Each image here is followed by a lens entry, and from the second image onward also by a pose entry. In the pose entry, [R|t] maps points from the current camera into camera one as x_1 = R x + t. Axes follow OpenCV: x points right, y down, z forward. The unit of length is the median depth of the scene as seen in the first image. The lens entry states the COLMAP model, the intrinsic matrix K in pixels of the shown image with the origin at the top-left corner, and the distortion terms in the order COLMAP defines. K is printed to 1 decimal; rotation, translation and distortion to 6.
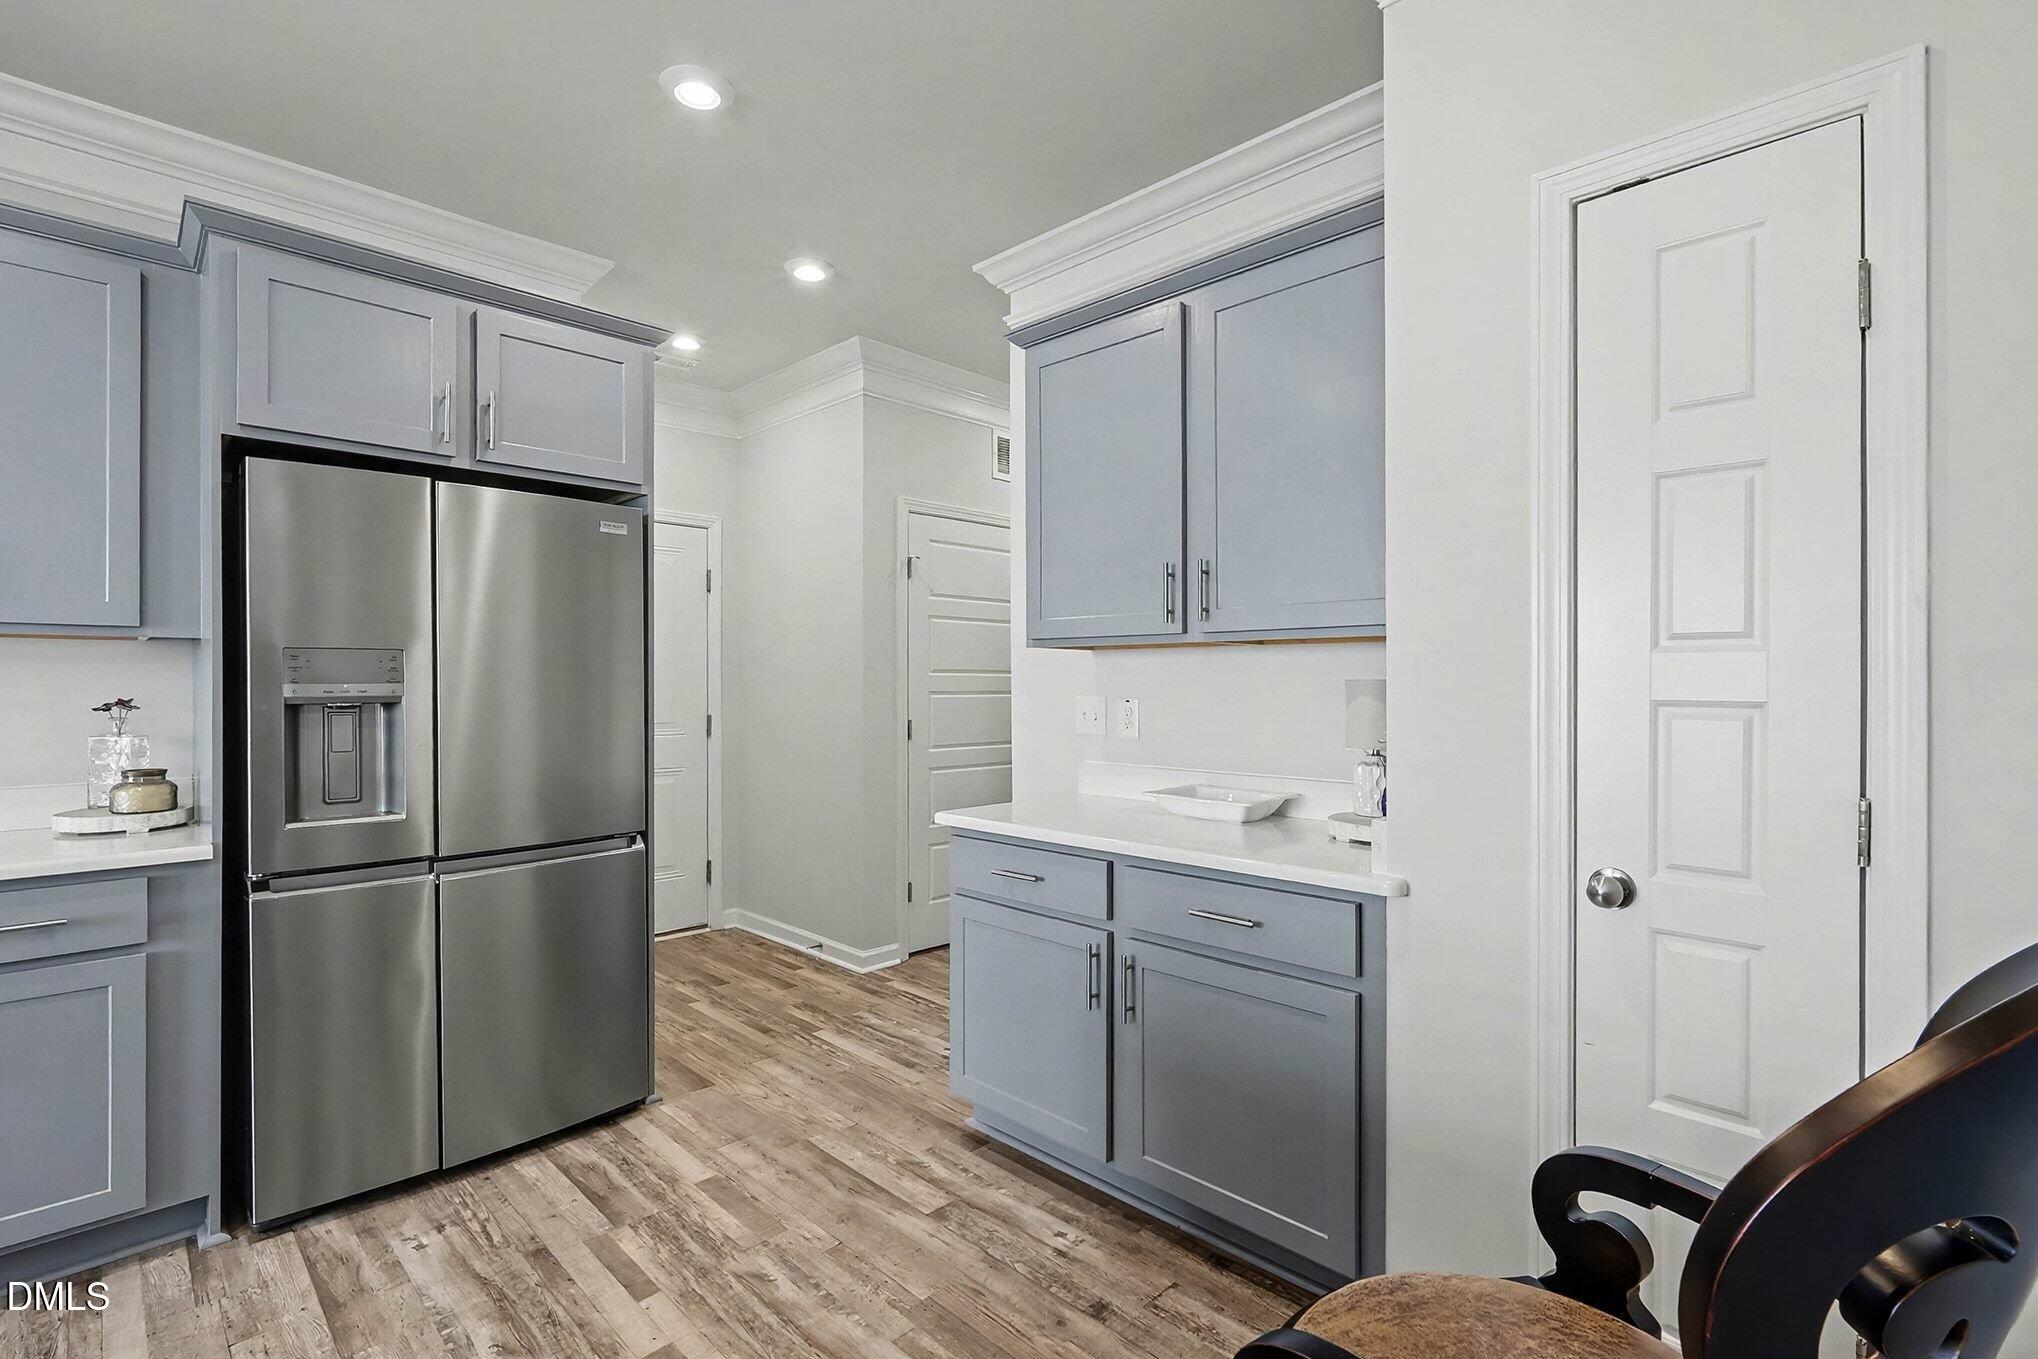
lens RADIAL K [[940.4, 0, 1019.1], [0, 940.4, 691.6], [0, 0, 1]] dist [-0.005342, 0.000363]
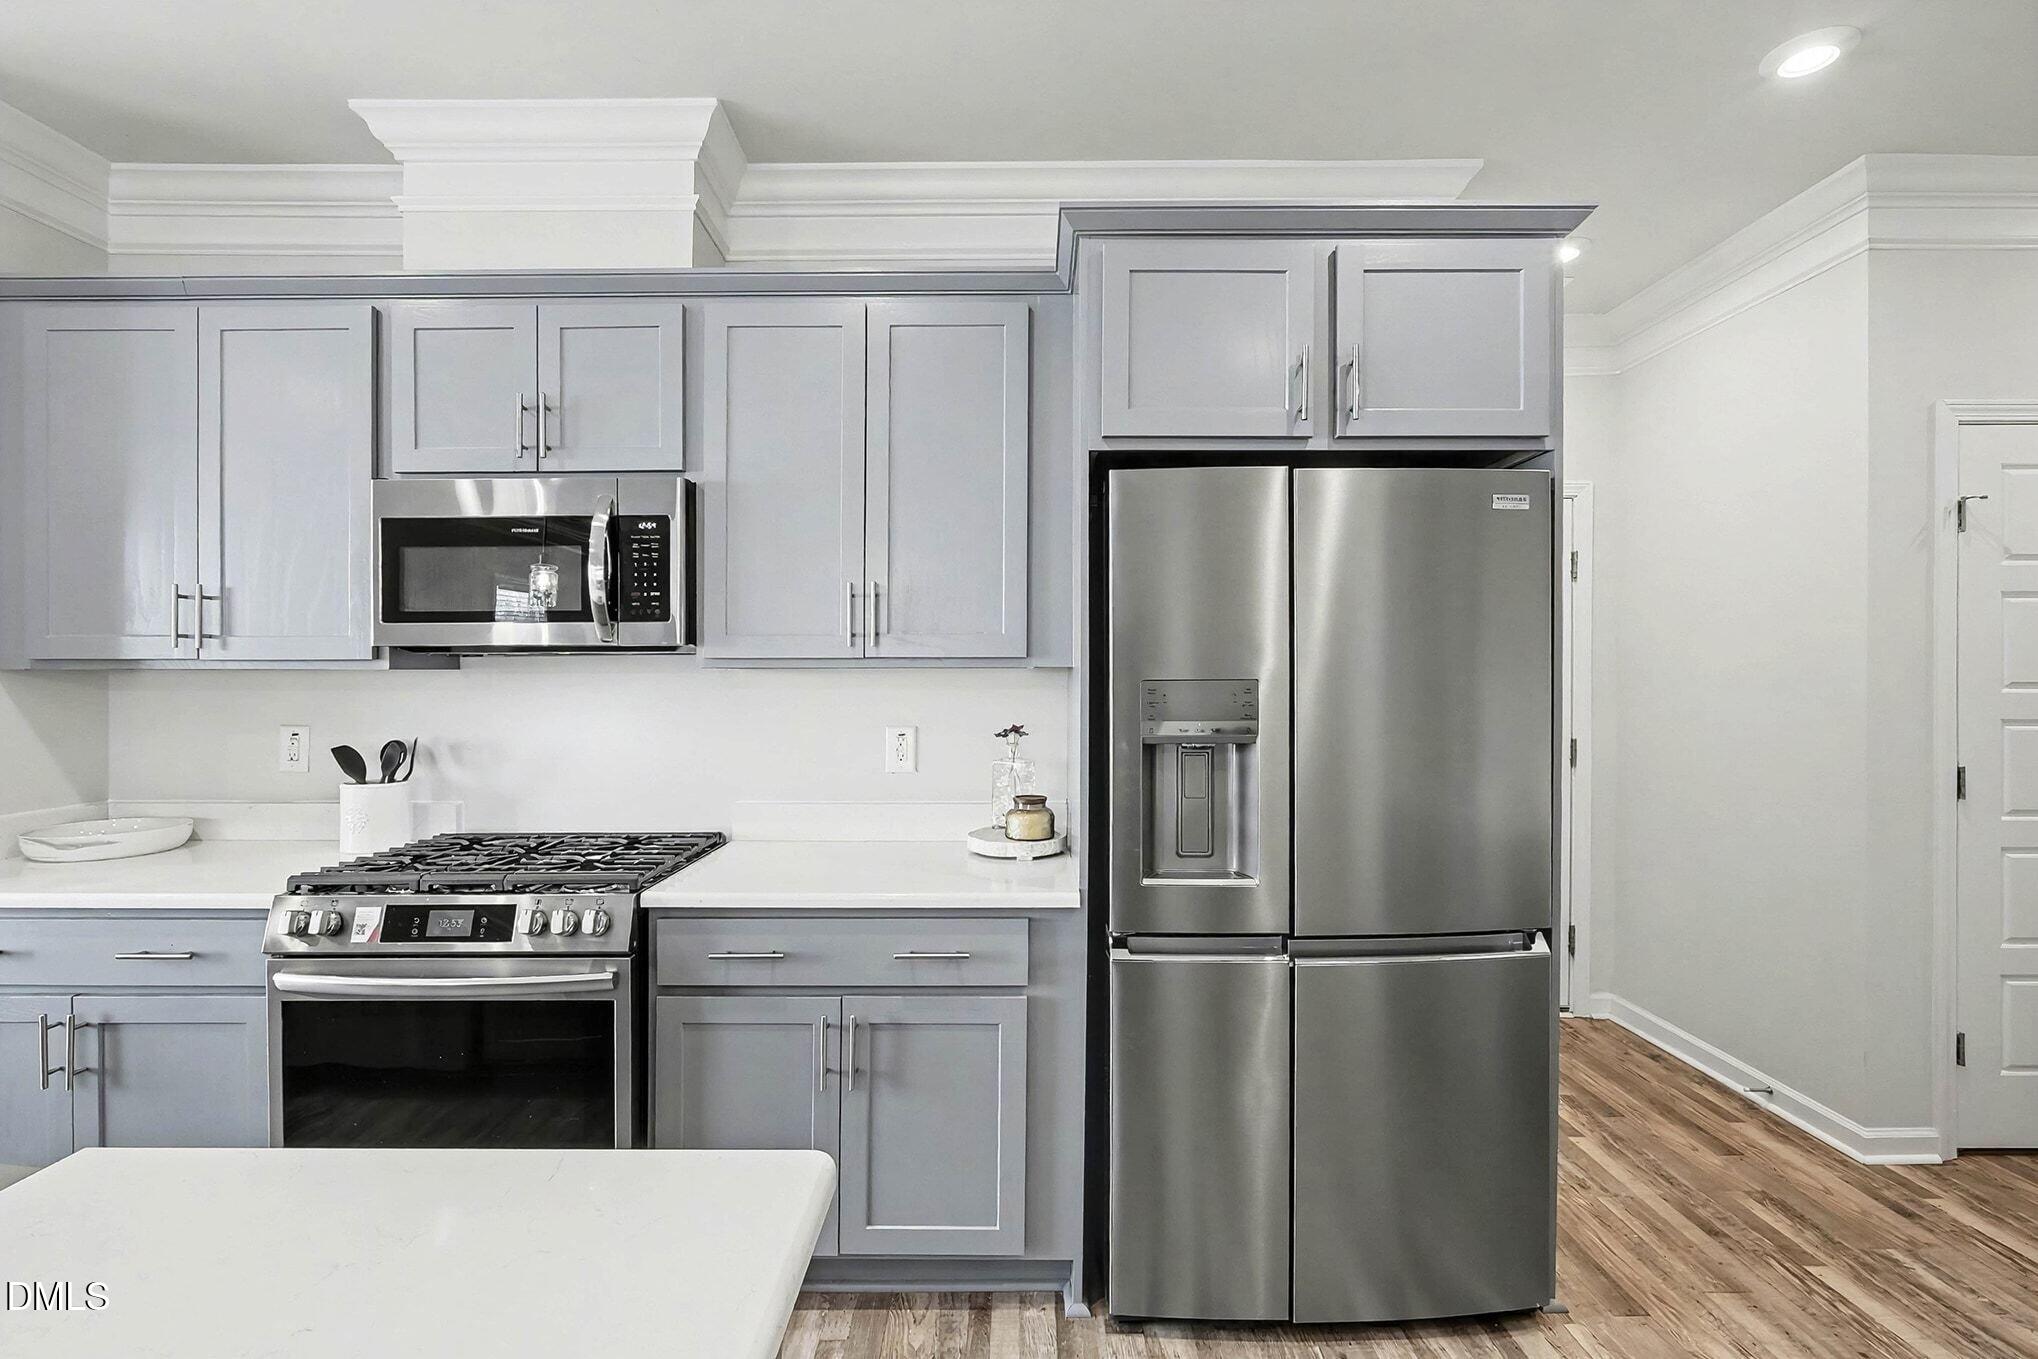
lens RADIAL K [[931.6, 0, 1009.9], [0, 931.6, 681.6], [0, 0, 1]] dist [-0.045397, 0.039099]
pose [[0.698823, 0.004850, -0.715278, -0.217240], [-0.004442, 0.999987, 0.002440, -0.041900], [0.715281, 0.001472, 0.698835, 0.265083]]
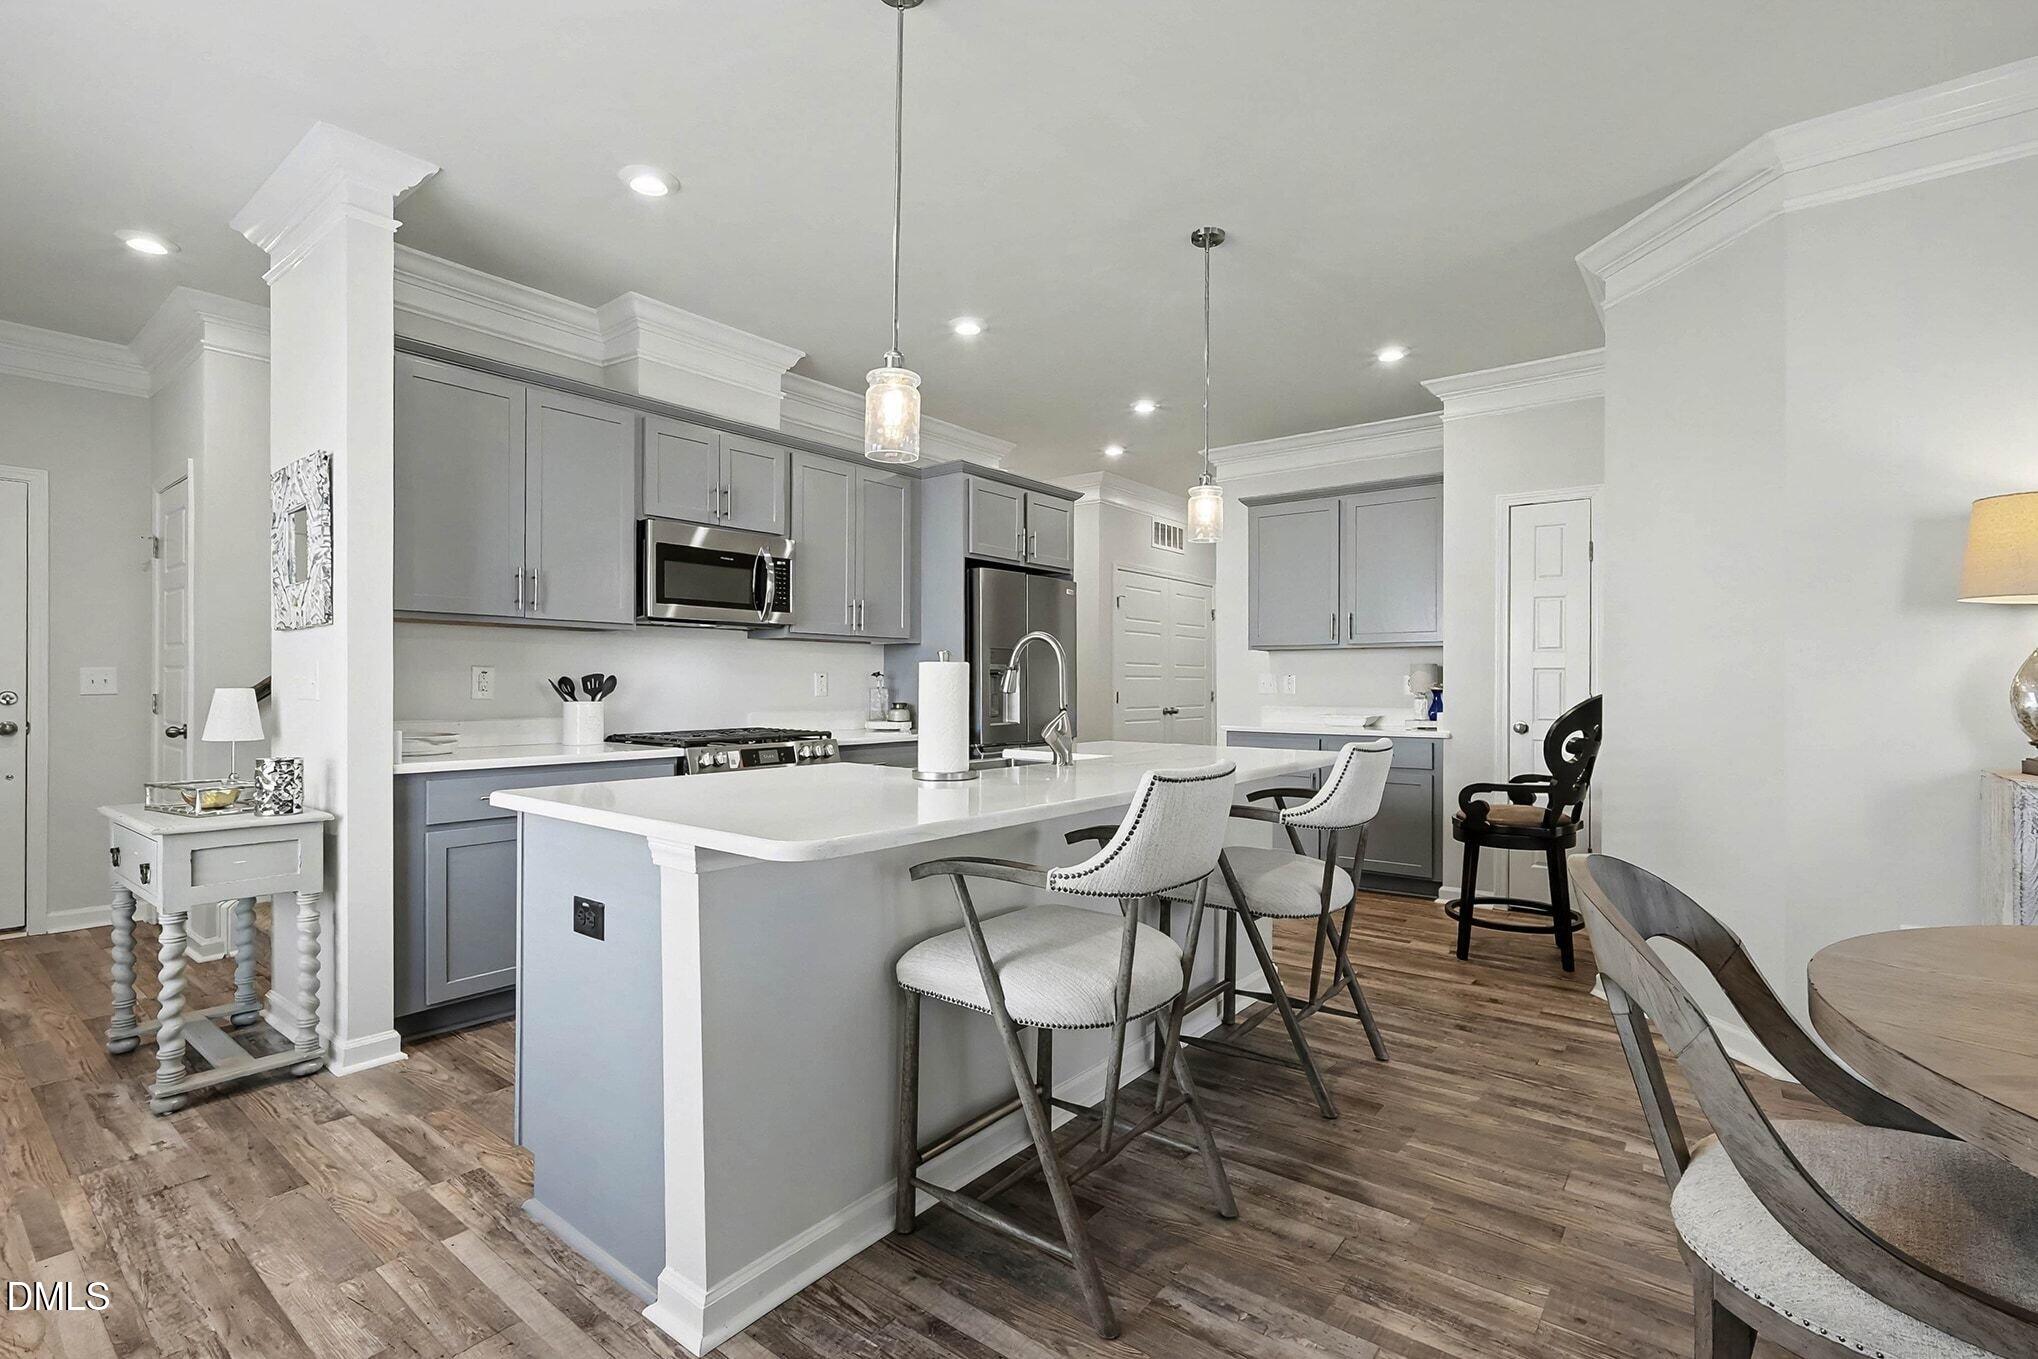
lens RADIAL K [[940.4, 0, 1019.1], [0, 940.4, 691.6], [0, 0, 1]] dist [-0.005342, 0.000363]
pose [[0.993917, 0.000921, 0.110126, -0.859014], [-0.000929, 1.000000, 0.000025, 0.055178], [-0.110126, -0.000127, 0.993918, -1.204732]]
